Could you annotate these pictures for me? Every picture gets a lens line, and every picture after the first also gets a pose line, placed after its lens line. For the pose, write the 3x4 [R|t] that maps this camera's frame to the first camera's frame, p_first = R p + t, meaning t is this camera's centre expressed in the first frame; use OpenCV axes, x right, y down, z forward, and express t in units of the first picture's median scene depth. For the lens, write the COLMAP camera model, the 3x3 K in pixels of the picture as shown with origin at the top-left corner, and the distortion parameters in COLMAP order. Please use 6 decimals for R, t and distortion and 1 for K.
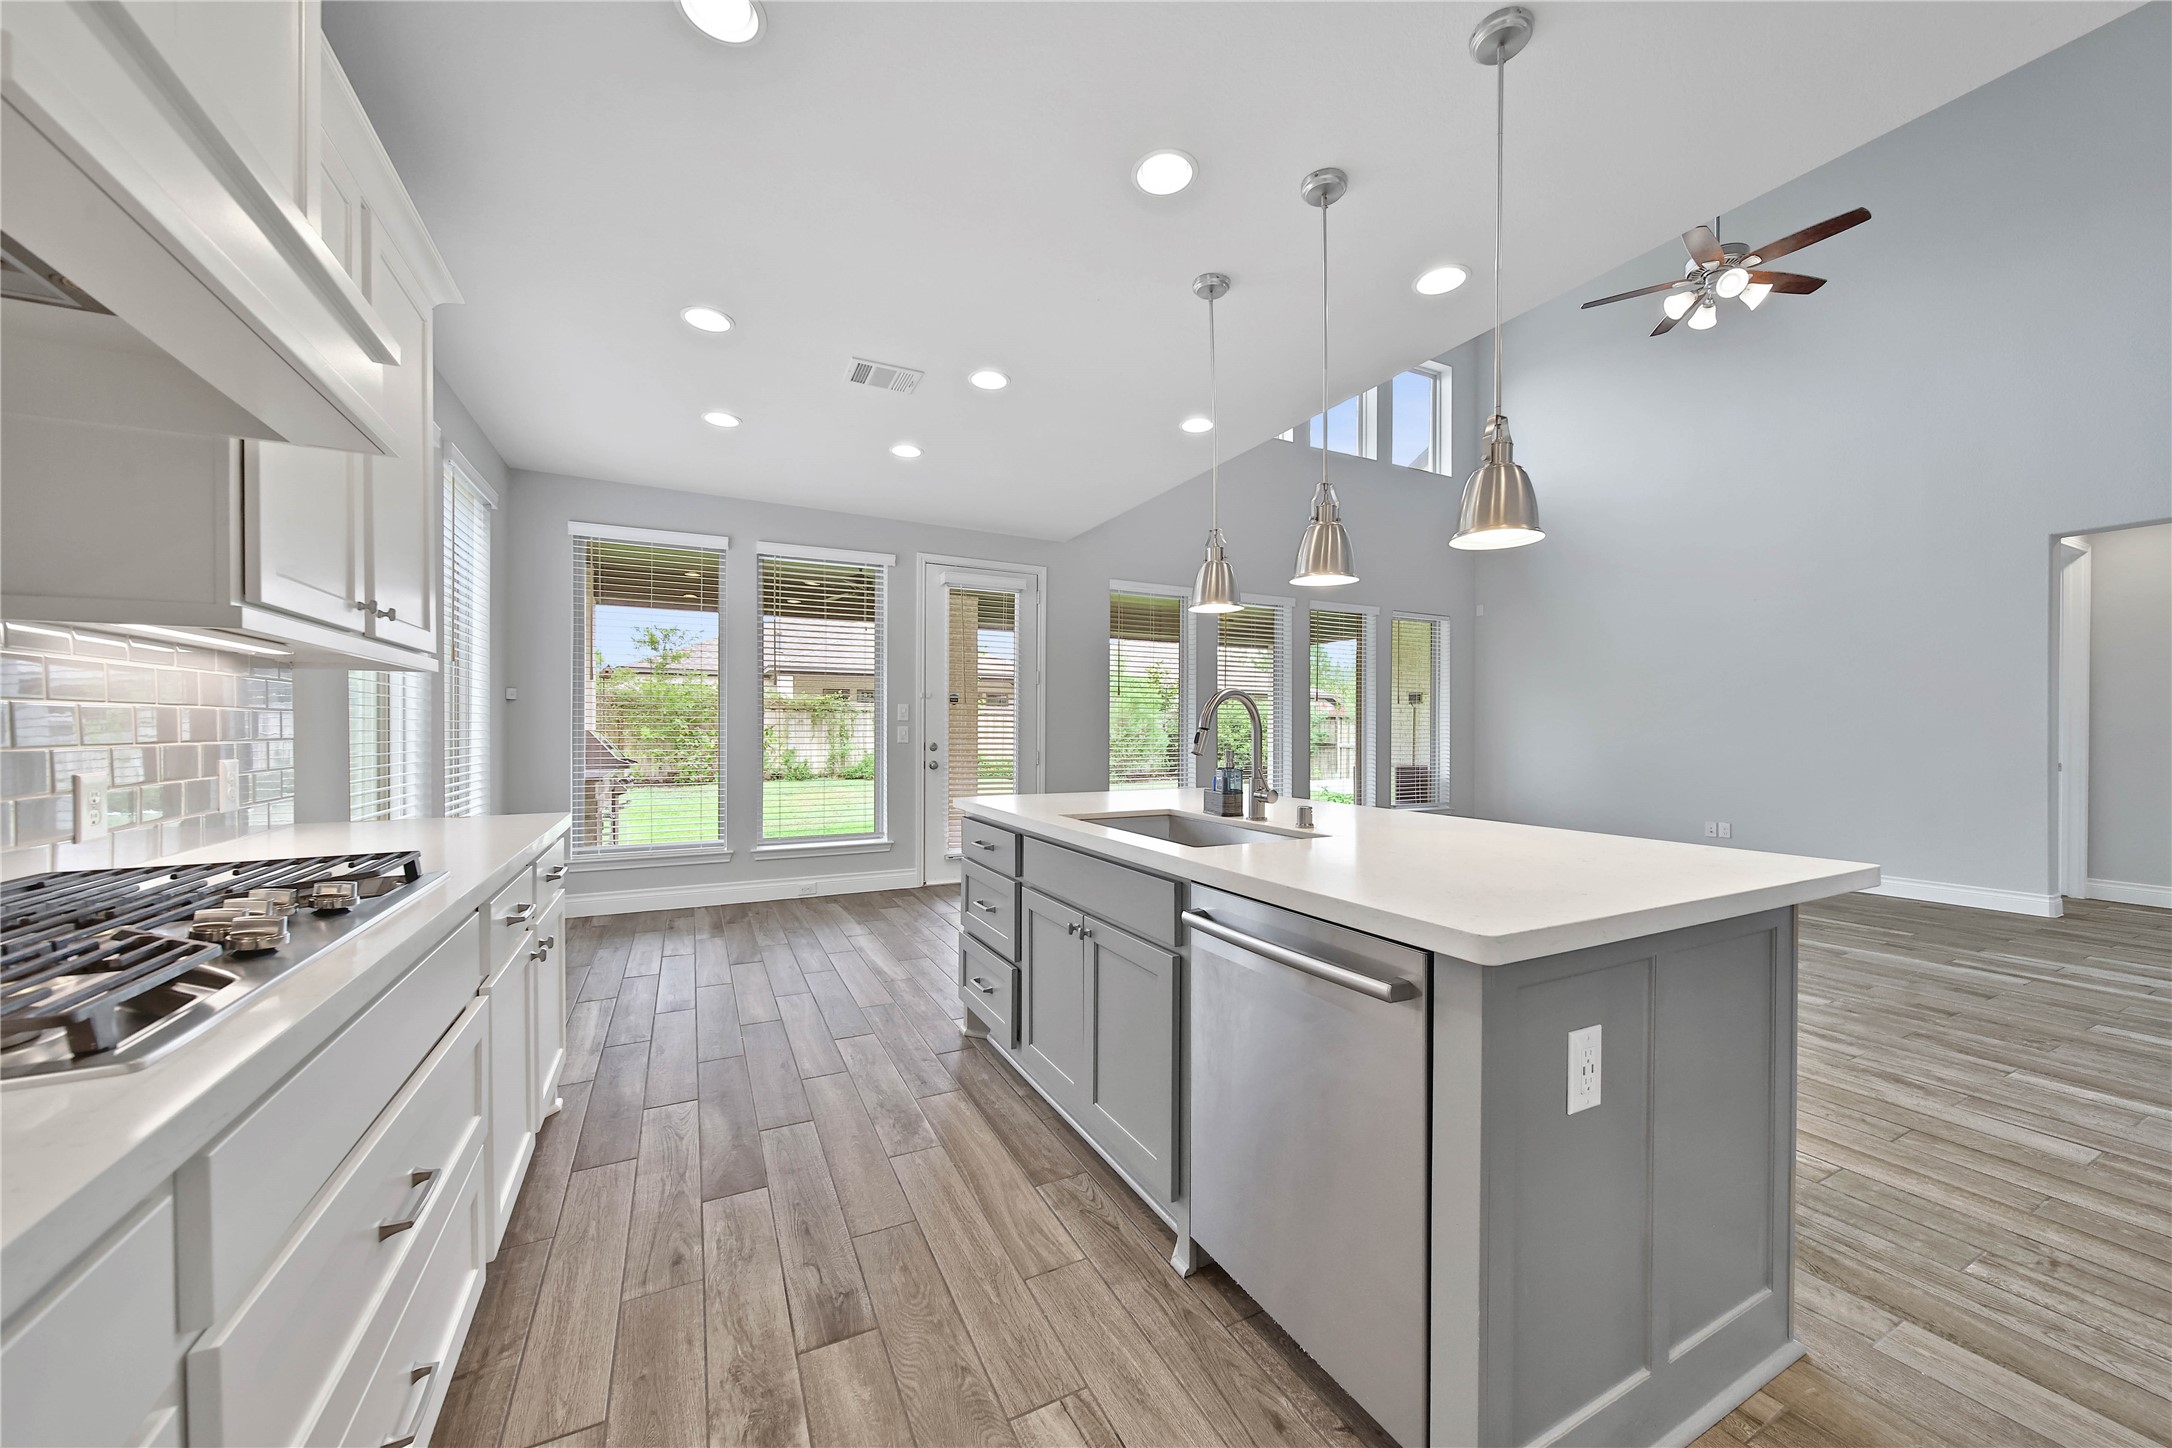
lens RADIAL K [[779.5, 0, 1082.1], [0, 779.5, 728.0], [0, 0, 1]] dist [-0.001132, -0.001149]
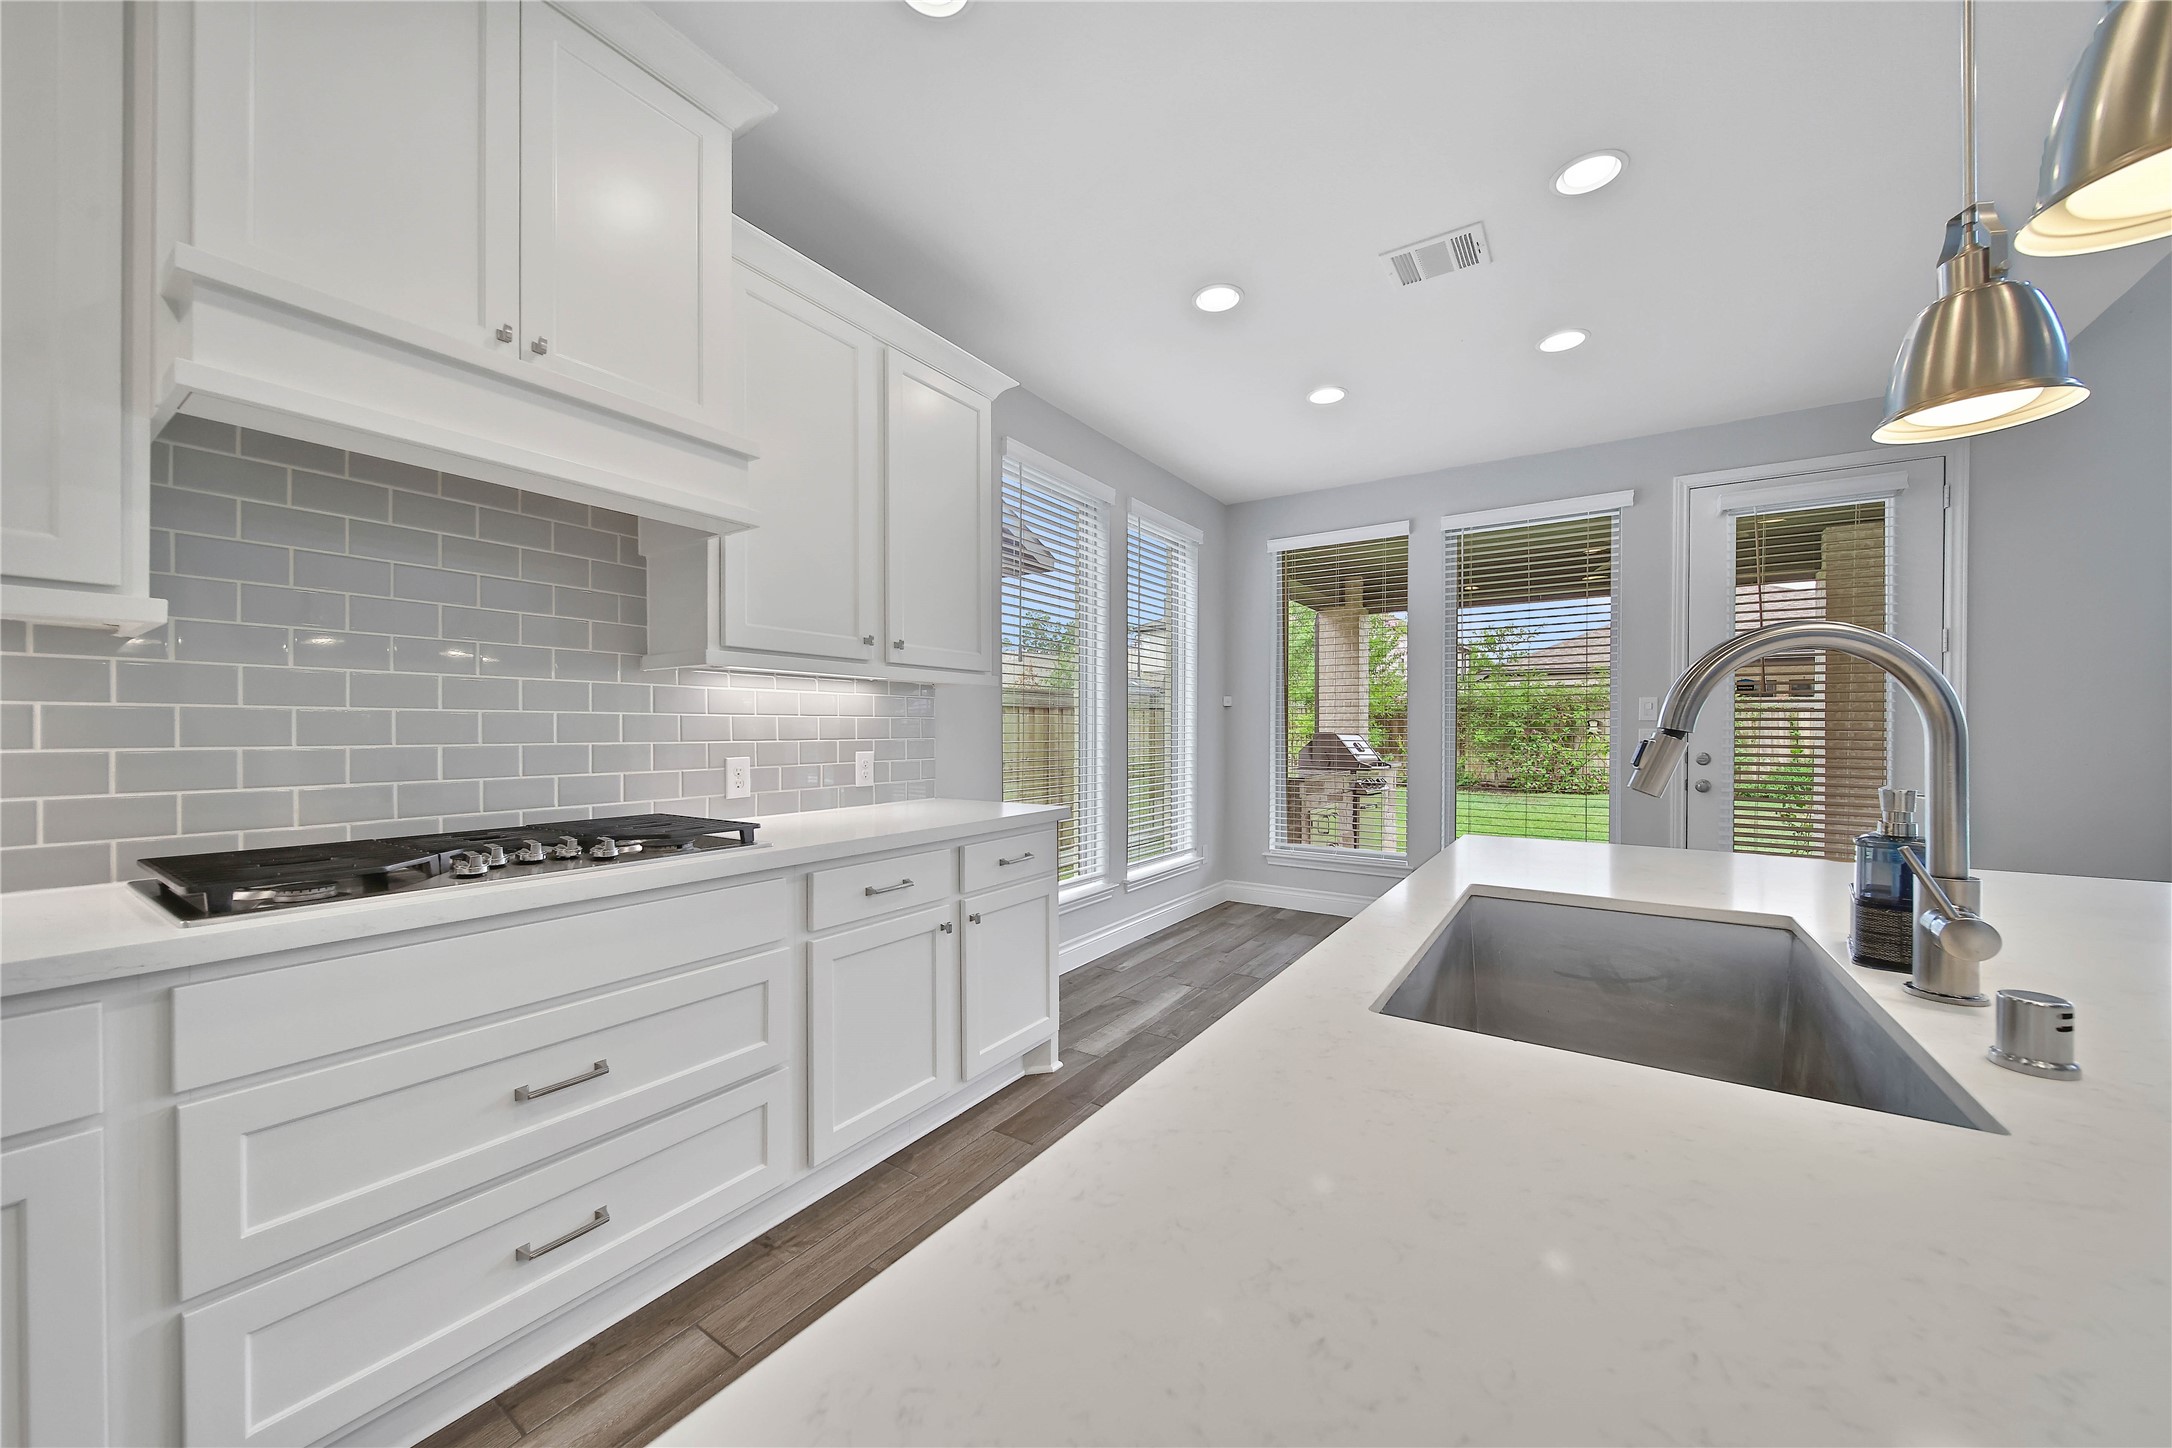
lens RADIAL K [[779.5, 0, 1082.0], [0, 779.5, 732.0], [0, 0, 1]] dist [-0.001132, -0.001149]
pose [[0.487720, 0.000764, -0.873000, 0.202661], [-0.000223, 1.000000, 0.000751, 0.000619], [0.873000, -0.000171, 0.487720, 0.302344]]
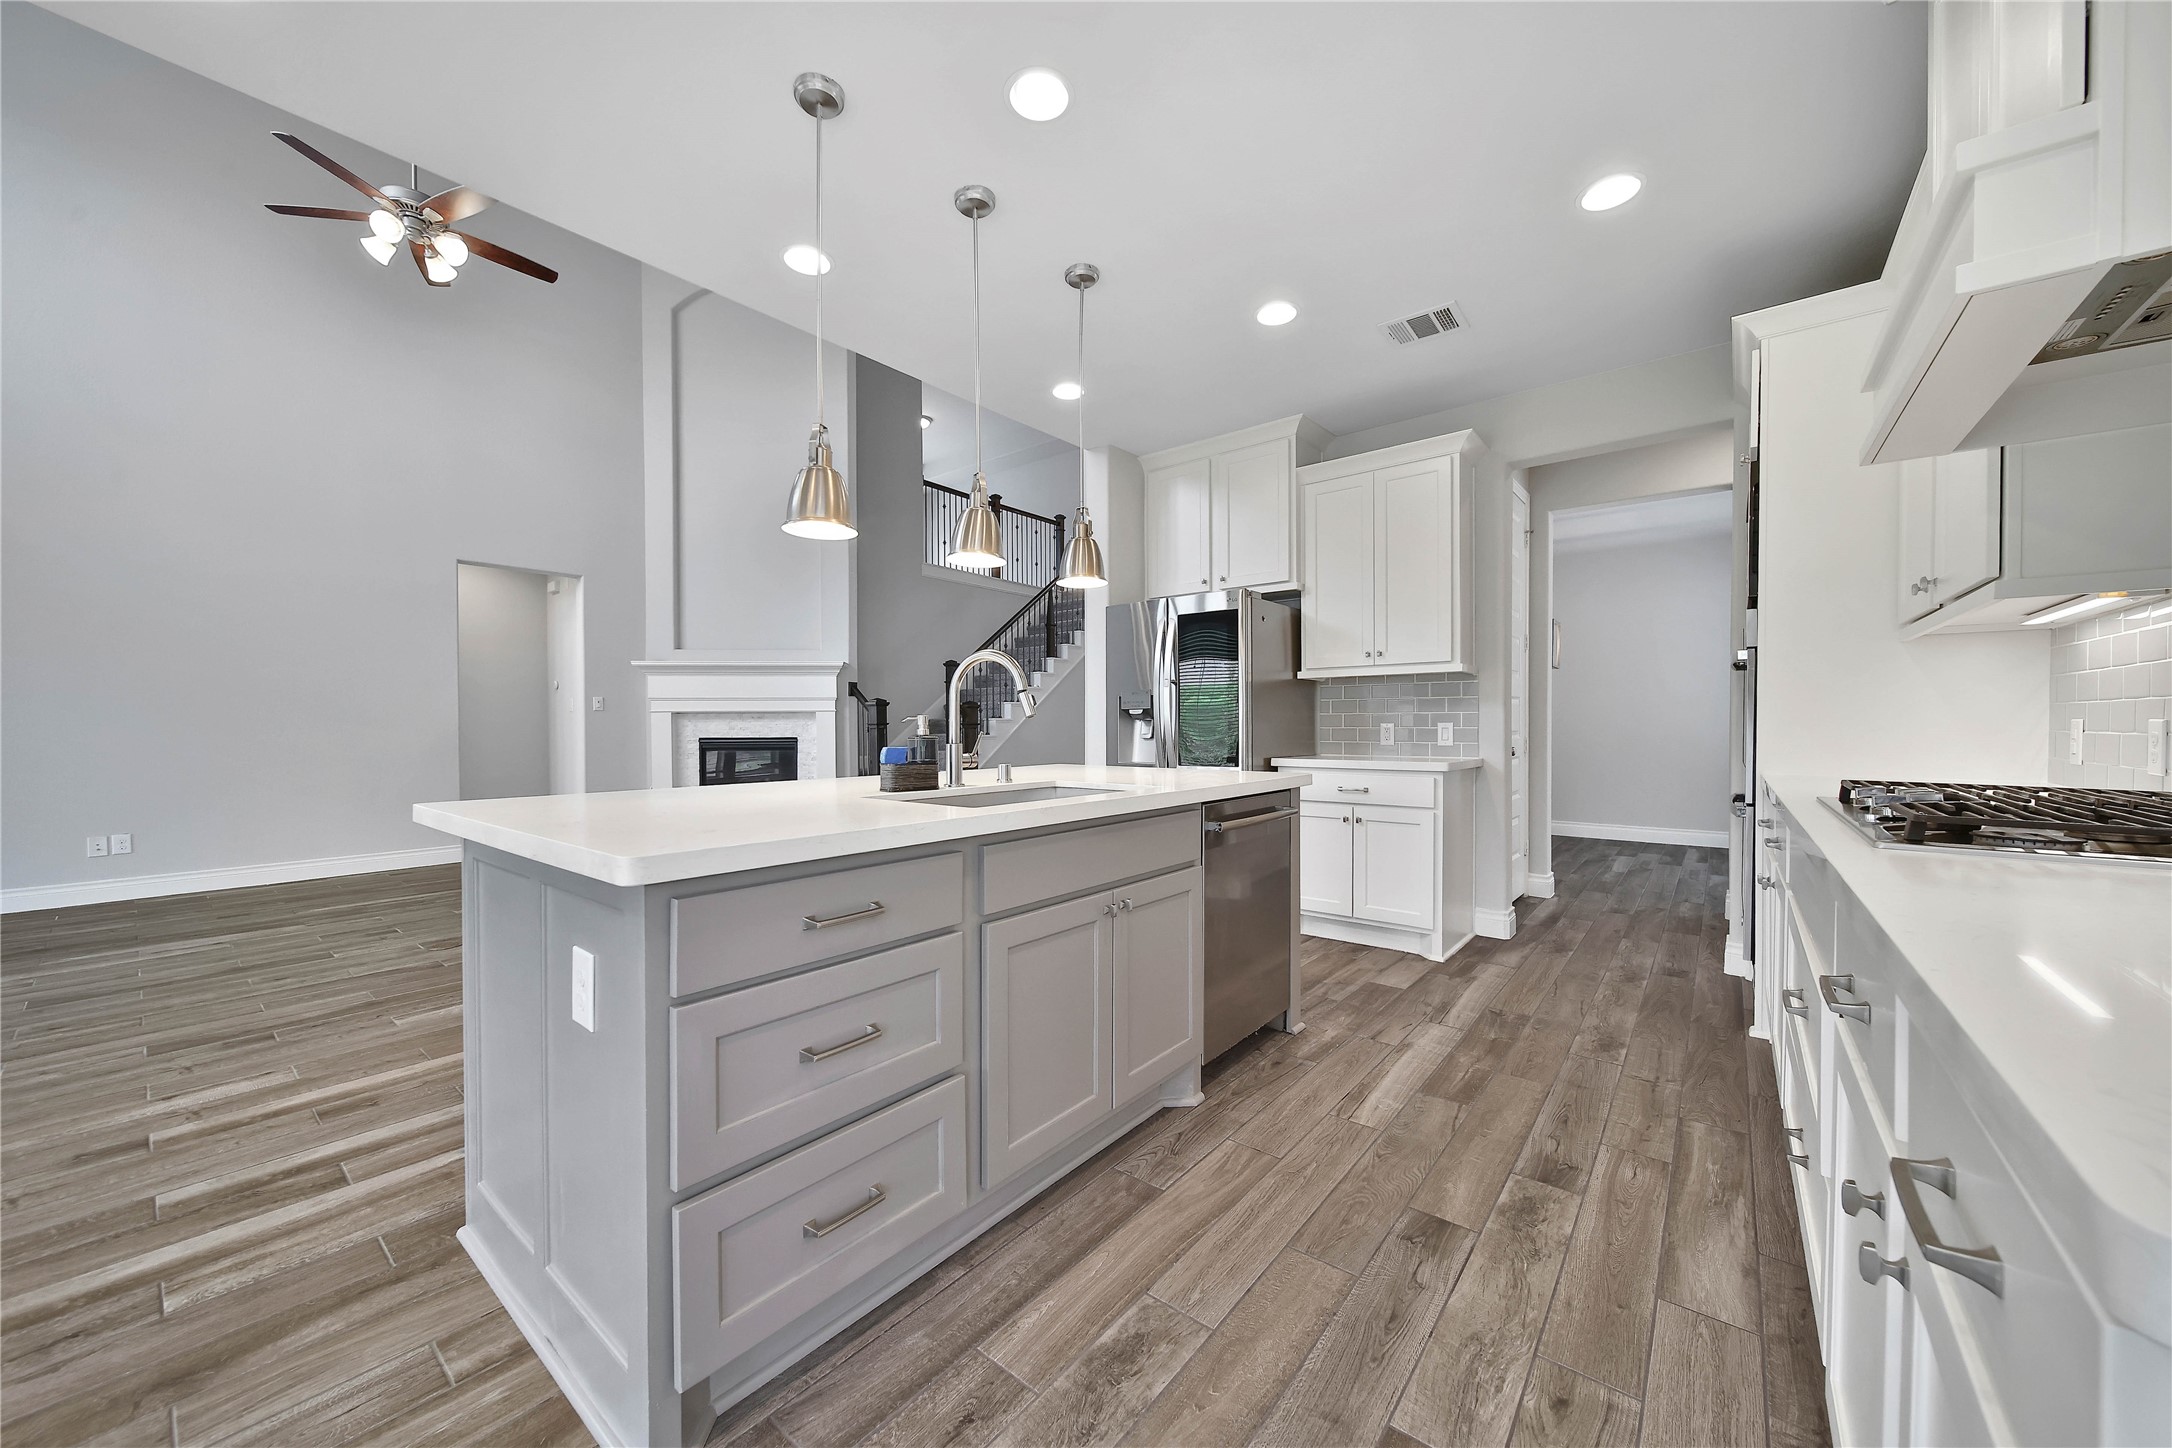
lens RADIAL K [[779.5, 0, 1092.7], [0, 779.5, 740.0], [0, 0, 1]] dist [-0.001132, -0.001149]
pose [[-0.411526, -0.019235, 0.911195, -0.437216], [0.000760, 0.999770, 0.021448, 0.022274], [-0.911398, 0.009519, -0.411417, 0.747255]]
